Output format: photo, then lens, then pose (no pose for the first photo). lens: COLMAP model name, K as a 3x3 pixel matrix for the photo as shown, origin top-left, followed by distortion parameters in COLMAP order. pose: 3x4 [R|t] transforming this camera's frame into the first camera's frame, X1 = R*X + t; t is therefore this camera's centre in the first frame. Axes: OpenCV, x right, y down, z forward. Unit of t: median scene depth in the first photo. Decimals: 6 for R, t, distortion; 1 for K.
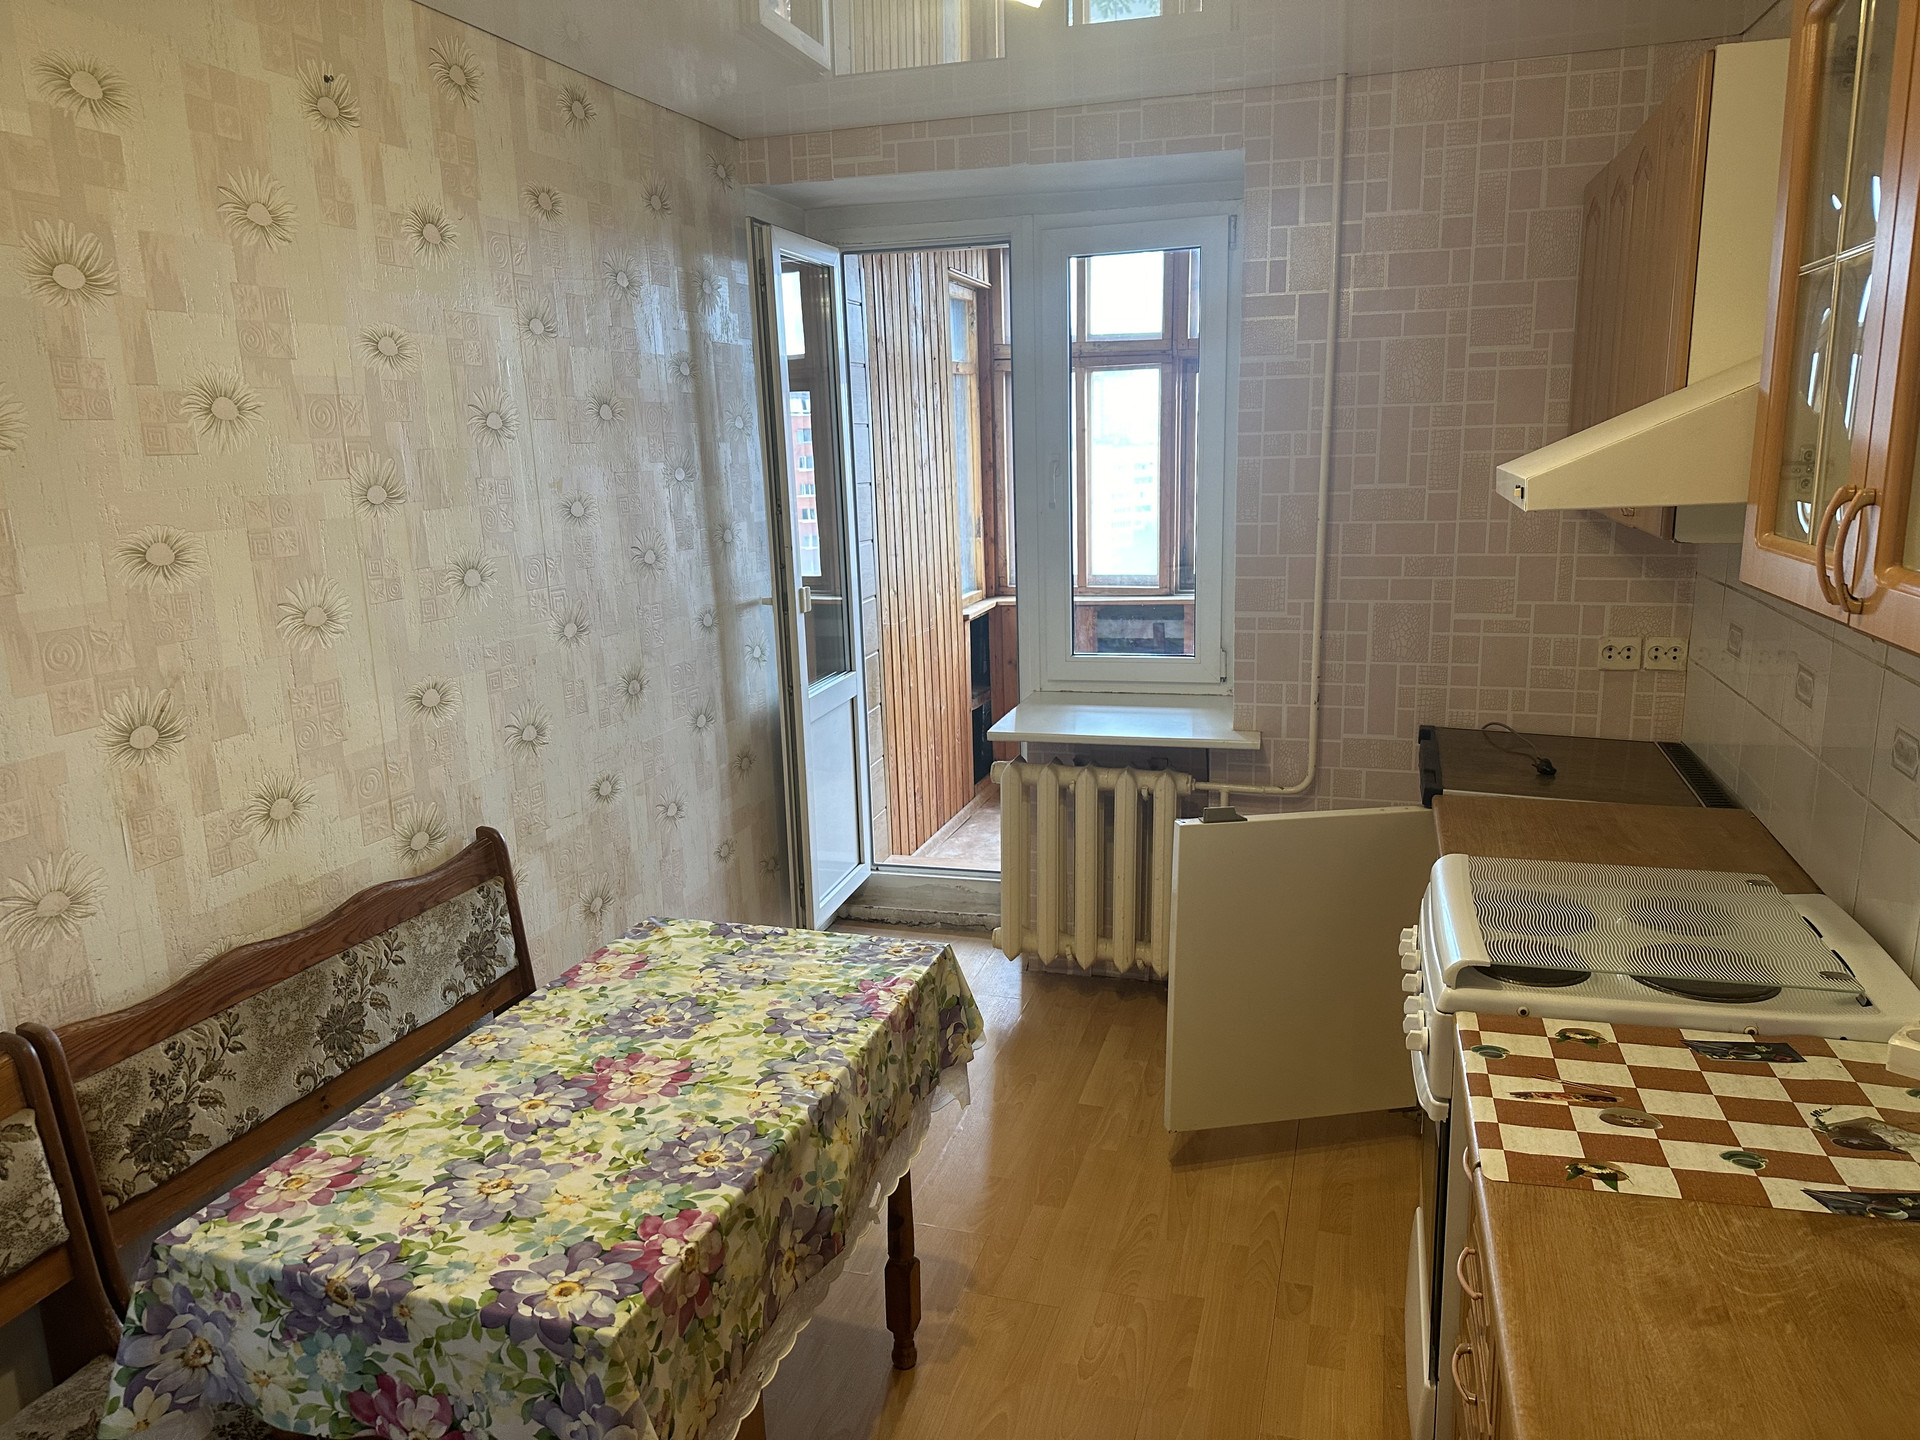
lens RADIAL K [[1317.7, 0, 968.1], [0, 1317.7, 721.1], [0, 0, 1]] dist [0.006047, -0.018547]
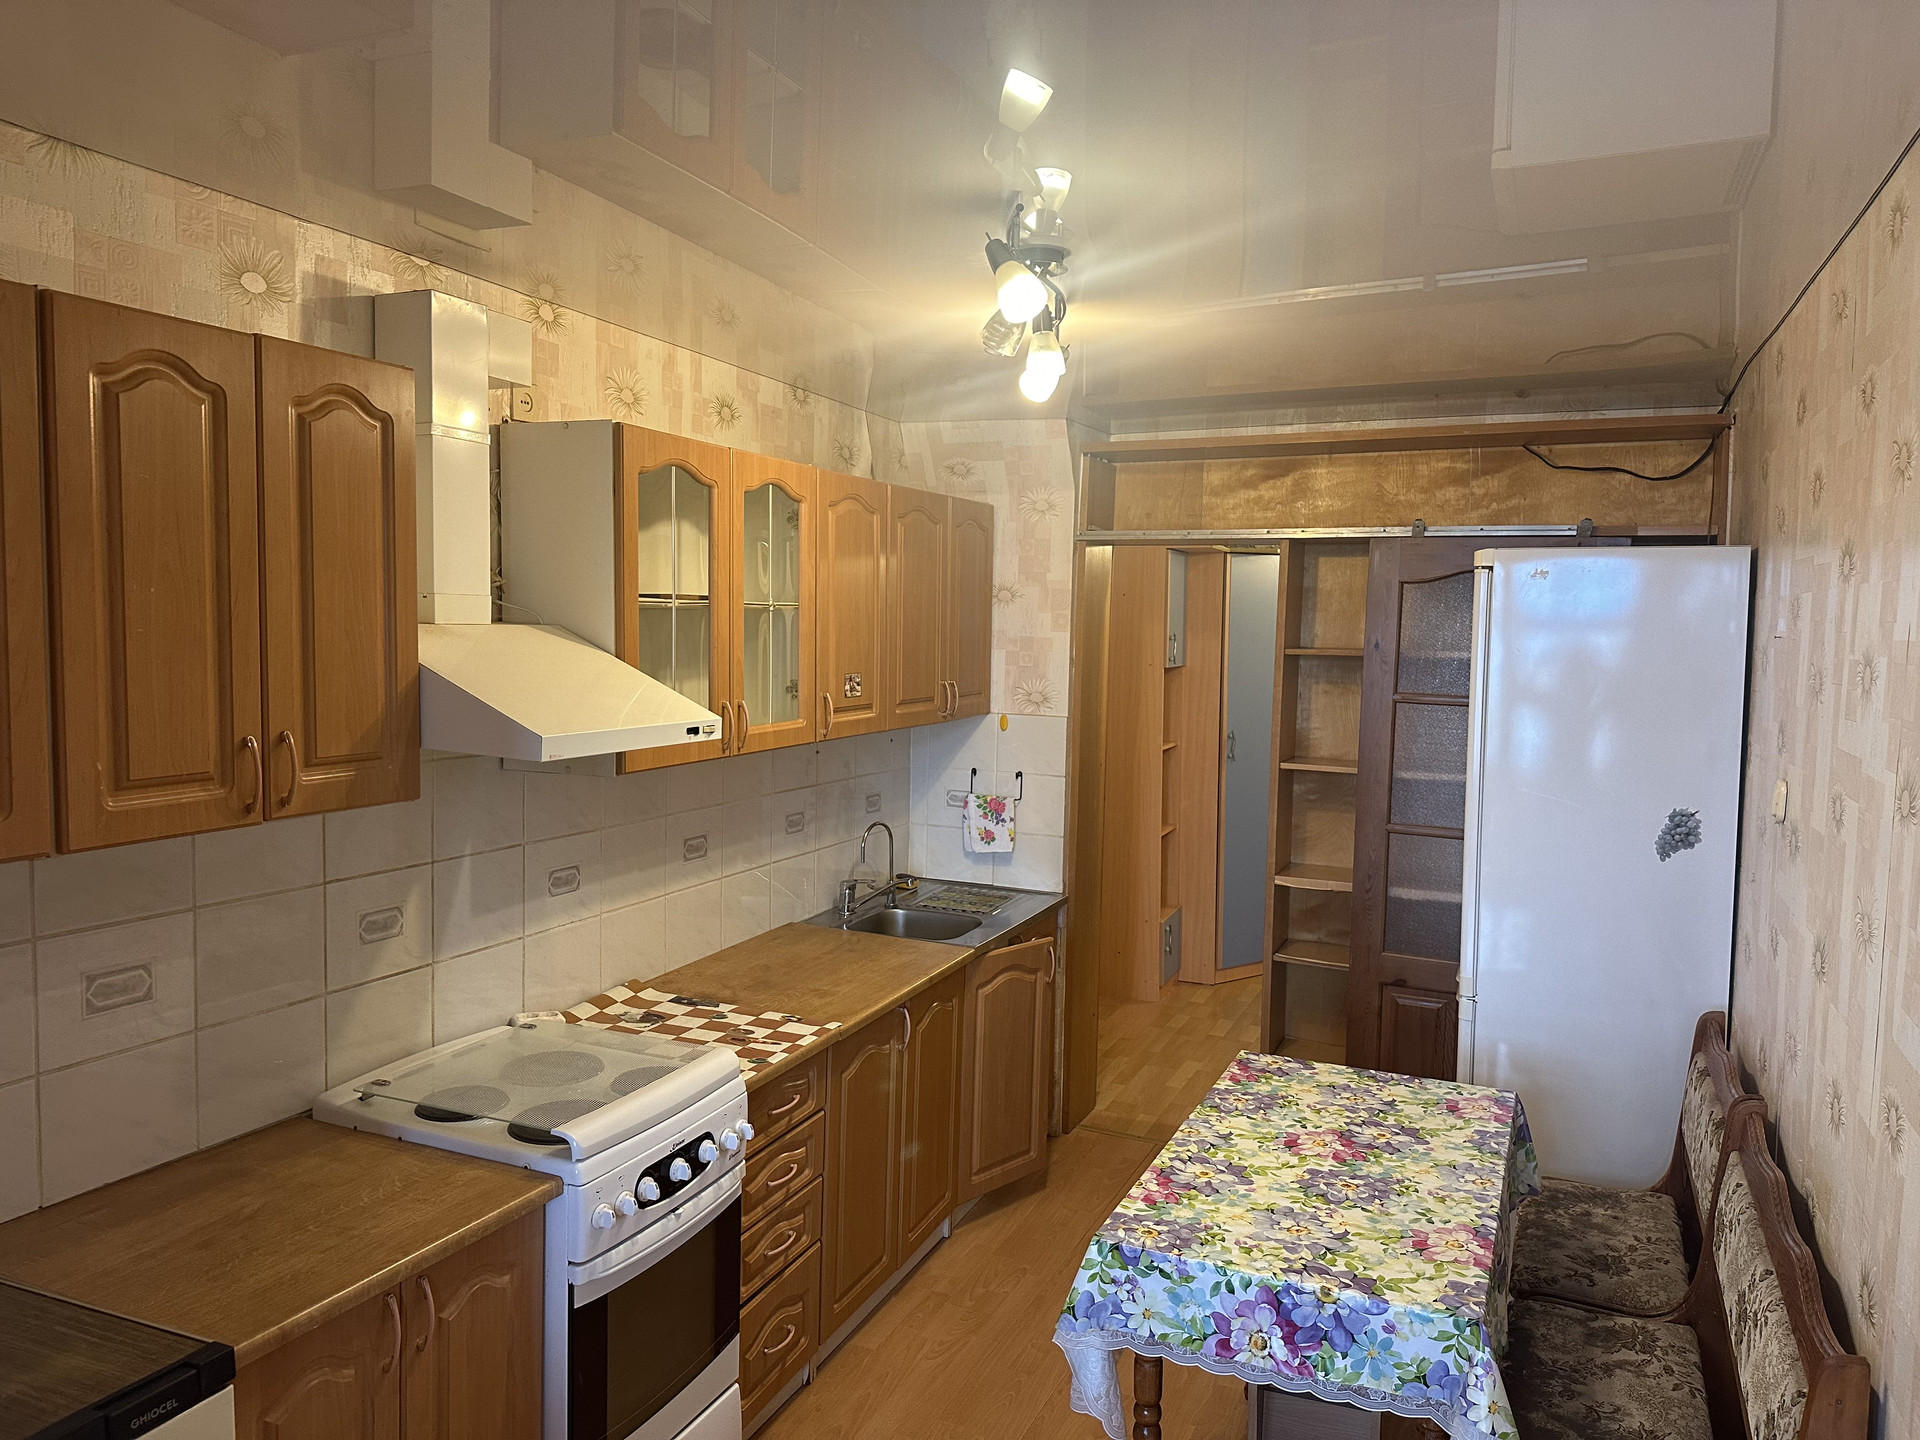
lens RADIAL K [[1317.7, 0, 960.6], [0, 1317.7, 717.7], [0, 0, 1]] dist [0.006047, -0.018547]
pose [[-0.992032, -0.002186, 0.125970, -0.049621], [0.033425, 0.959454, 0.279876, -0.585082], [-0.121474, 0.281856, -0.951736, 2.348276]]
